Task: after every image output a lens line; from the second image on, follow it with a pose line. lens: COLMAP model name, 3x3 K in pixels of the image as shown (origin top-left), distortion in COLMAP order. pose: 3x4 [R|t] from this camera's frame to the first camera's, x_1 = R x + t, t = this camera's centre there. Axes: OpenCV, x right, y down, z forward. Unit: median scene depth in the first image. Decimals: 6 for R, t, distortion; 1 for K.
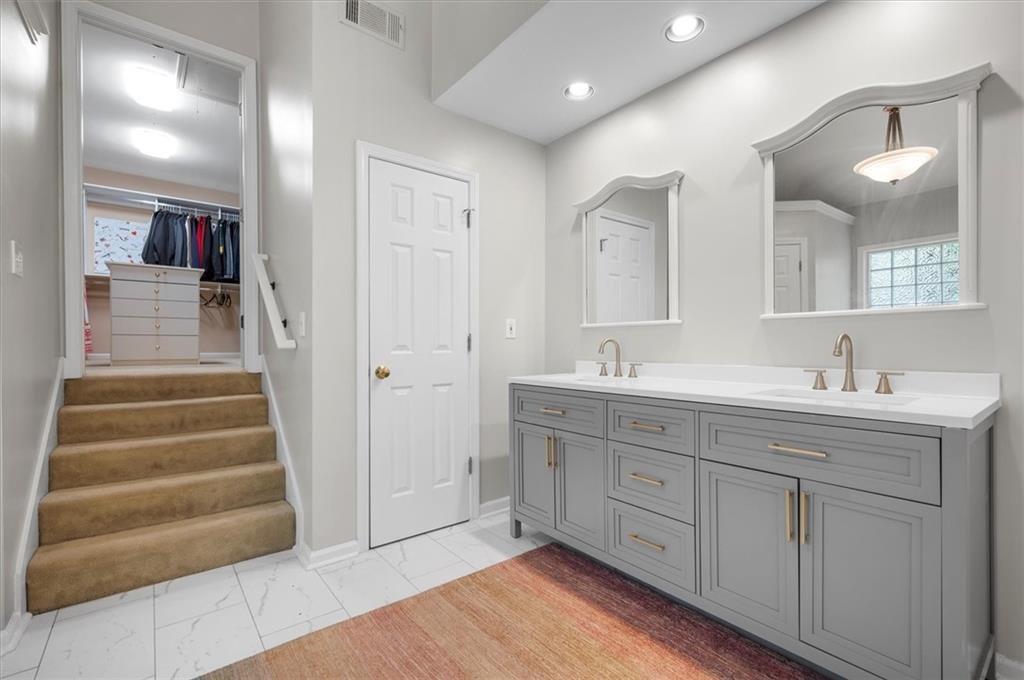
lens RADIAL K [[445.8, 0, 515.3], [0, 445.8, 342.6], [0, 0, 1]] dist [-0.001928, -0.000032]
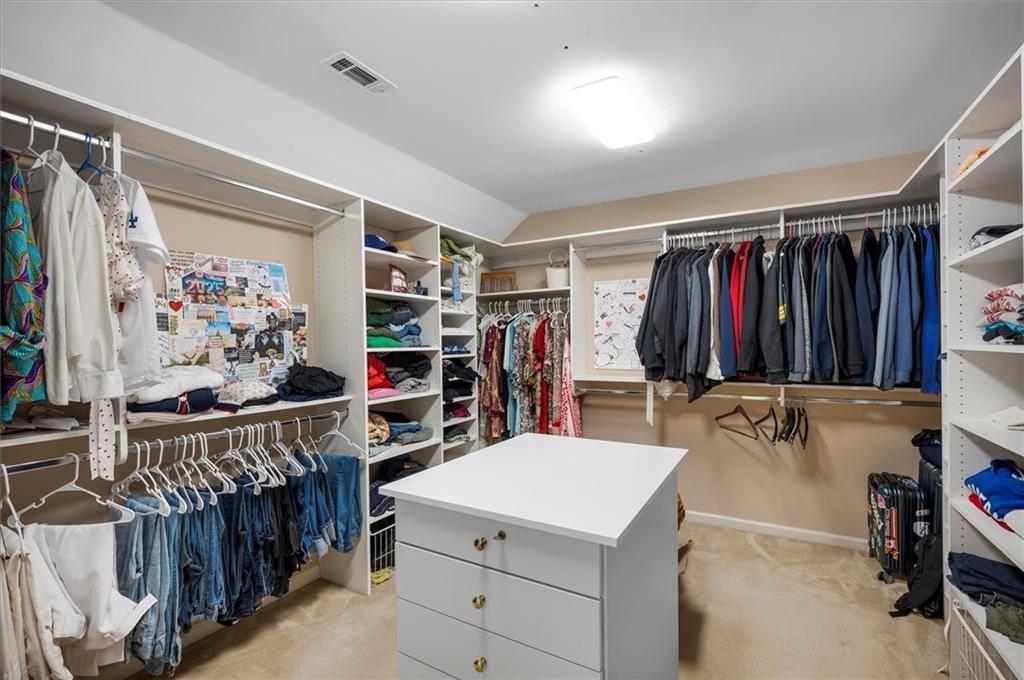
lens RADIAL K [[445.8, 0, 516.4], [0, 445.8, 345.2], [0, 0, 1]] dist [-0.001928, -0.000032]
pose [[0.364742, 0.004074, -0.931100, -0.367764], [0.007895, 0.999941, 0.007468, -0.186174], [0.931075, -0.010075, 0.364689, 0.624950]]
